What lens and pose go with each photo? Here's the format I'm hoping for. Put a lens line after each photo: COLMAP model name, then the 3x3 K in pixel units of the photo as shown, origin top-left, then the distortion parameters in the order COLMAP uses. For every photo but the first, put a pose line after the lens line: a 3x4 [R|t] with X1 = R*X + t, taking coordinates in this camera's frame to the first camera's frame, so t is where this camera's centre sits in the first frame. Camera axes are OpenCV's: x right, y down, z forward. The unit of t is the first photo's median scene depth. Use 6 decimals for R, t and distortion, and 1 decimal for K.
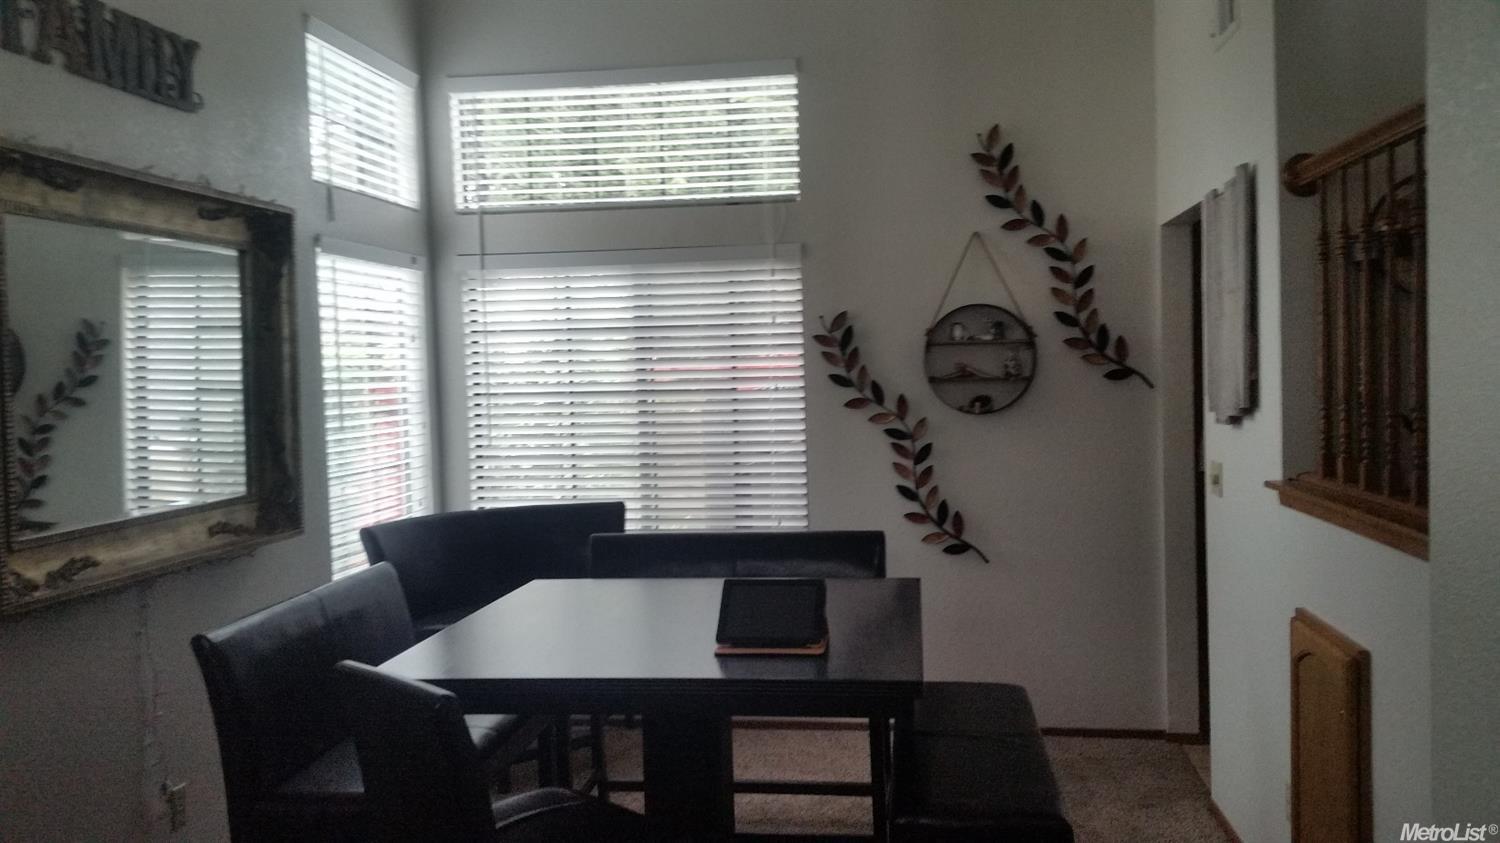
lens RADIAL K [[1249.0, 0, 748.2], [0, 1249.0, 446.9], [0, 0, 1]] dist [-0.009245, -0.005421]
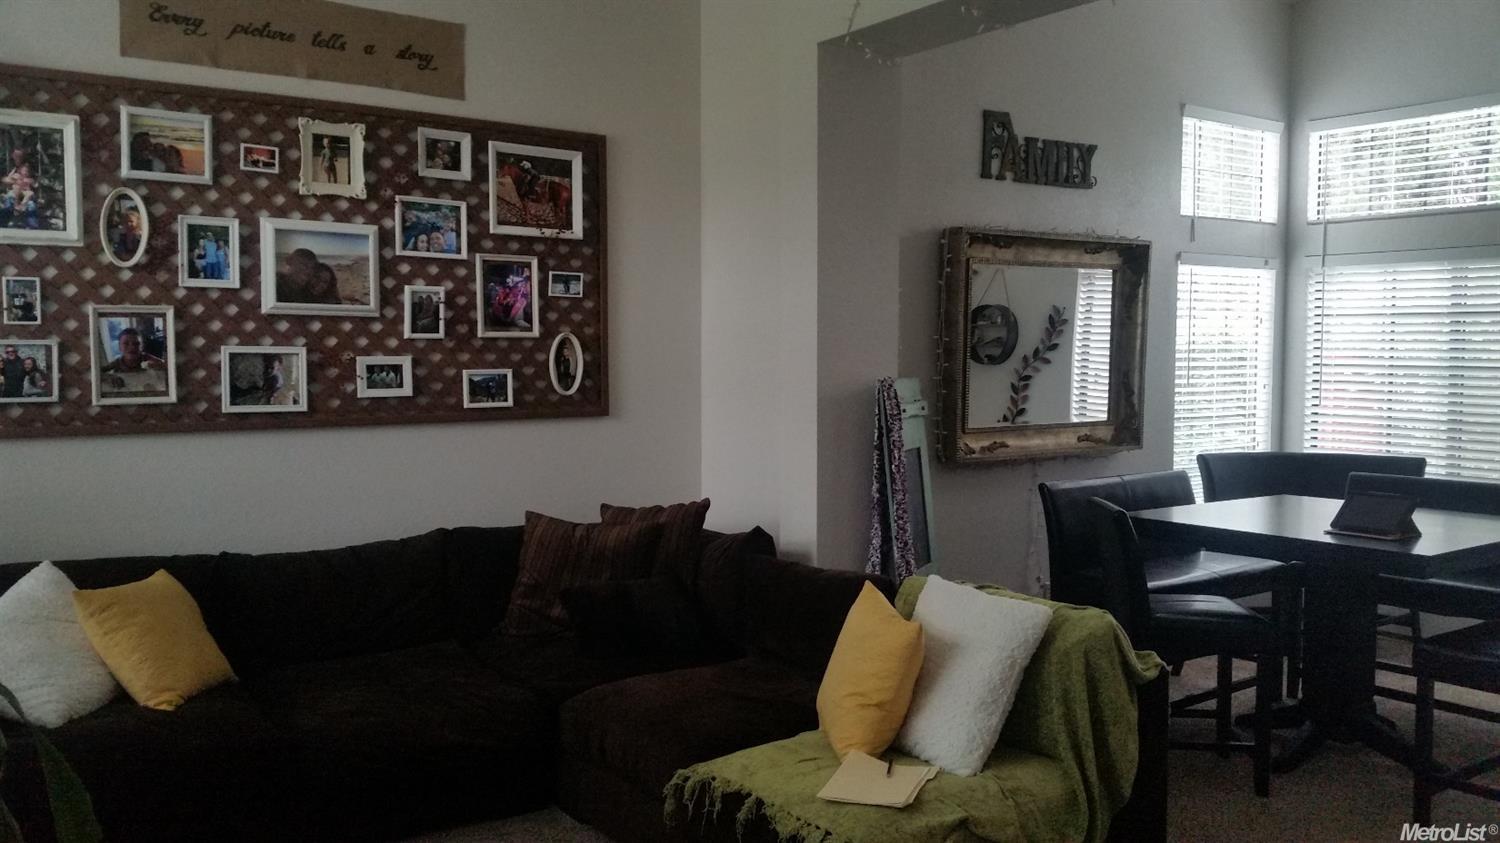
lens RADIAL K [[1249.0, 0, 748.2], [0, 1249.0, 446.9], [0, 0, 1]] dist [-0.009245, -0.005421]
pose [[0.705997, 0.075893, -0.704136, 0.387951], [-0.055595, 0.997112, 0.051729, 0.013645], [0.706029, 0.002626, 0.708178, -0.451601]]
